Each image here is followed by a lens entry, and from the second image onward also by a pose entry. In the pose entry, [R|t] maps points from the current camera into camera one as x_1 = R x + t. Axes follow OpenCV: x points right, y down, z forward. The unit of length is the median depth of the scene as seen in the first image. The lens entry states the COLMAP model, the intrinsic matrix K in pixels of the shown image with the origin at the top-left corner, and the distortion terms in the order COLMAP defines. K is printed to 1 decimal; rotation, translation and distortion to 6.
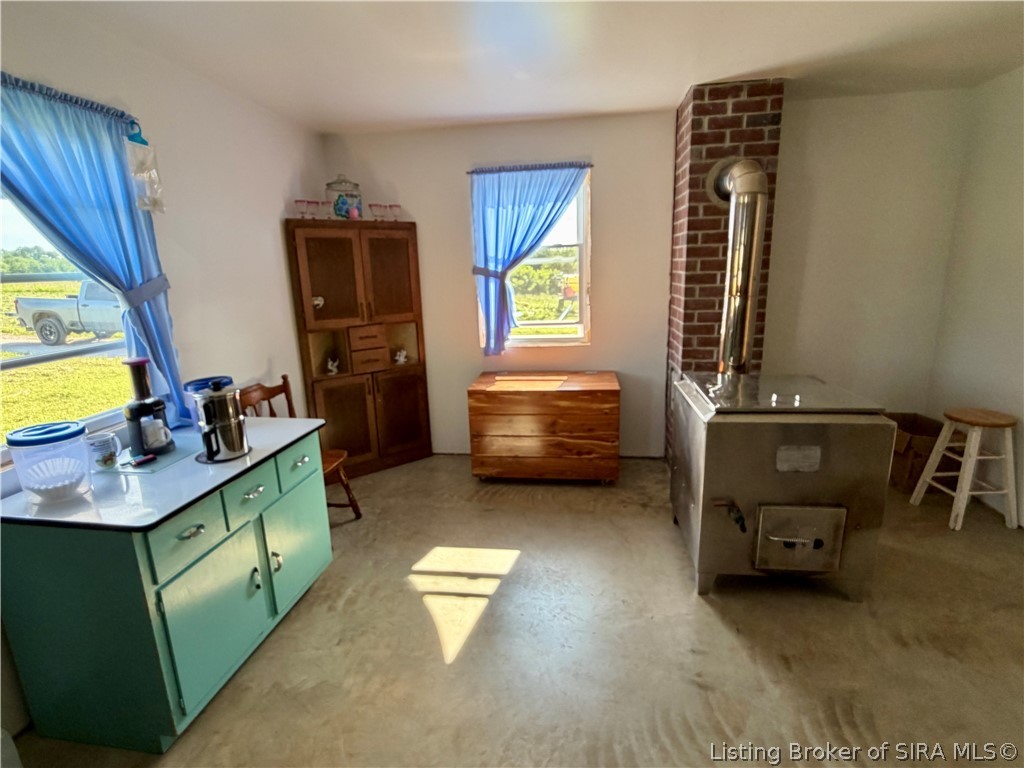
lens RADIAL K [[503.3, 0, 511.1], [0, 503.3, 386.0], [0, 0, 1]] dist [0.002616, -0.001549]
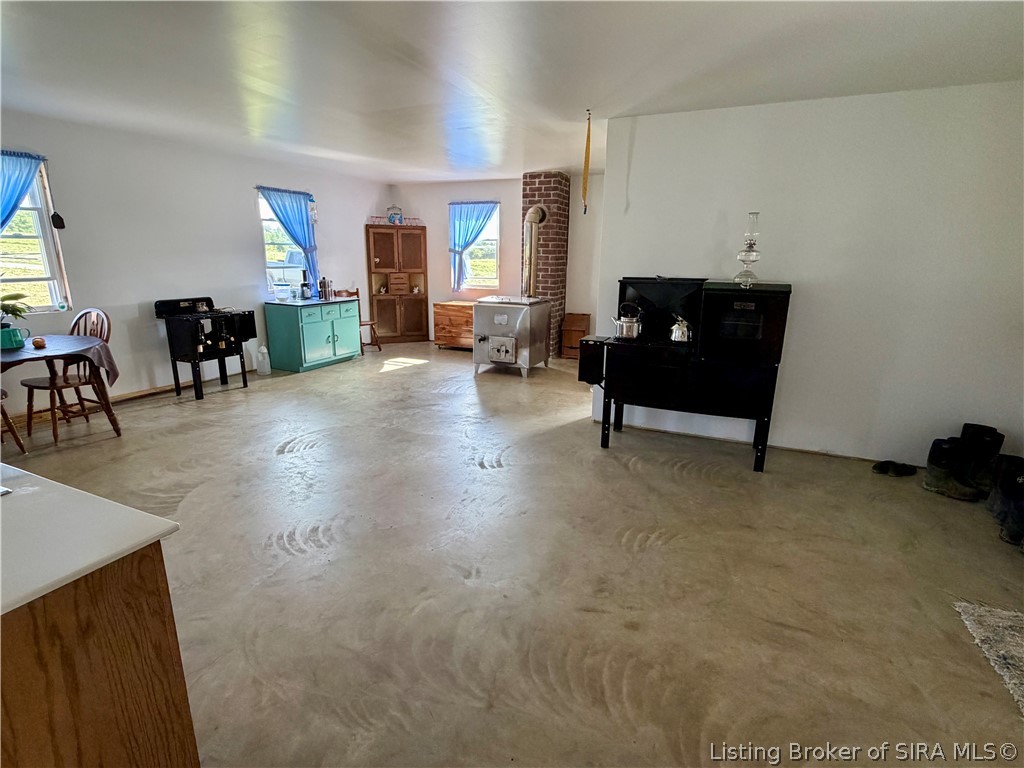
lens RADIAL K [[503.3, 0, 513.4], [0, 503.3, 383.3], [0, 0, 1]] dist [0.002616, -0.001549]
pose [[0.959563, 0.112806, -0.257902, 0.839222], [-0.107978, 0.993610, 0.032854, 0.239435], [0.259961, -0.003678, 0.965612, -1.022629]]
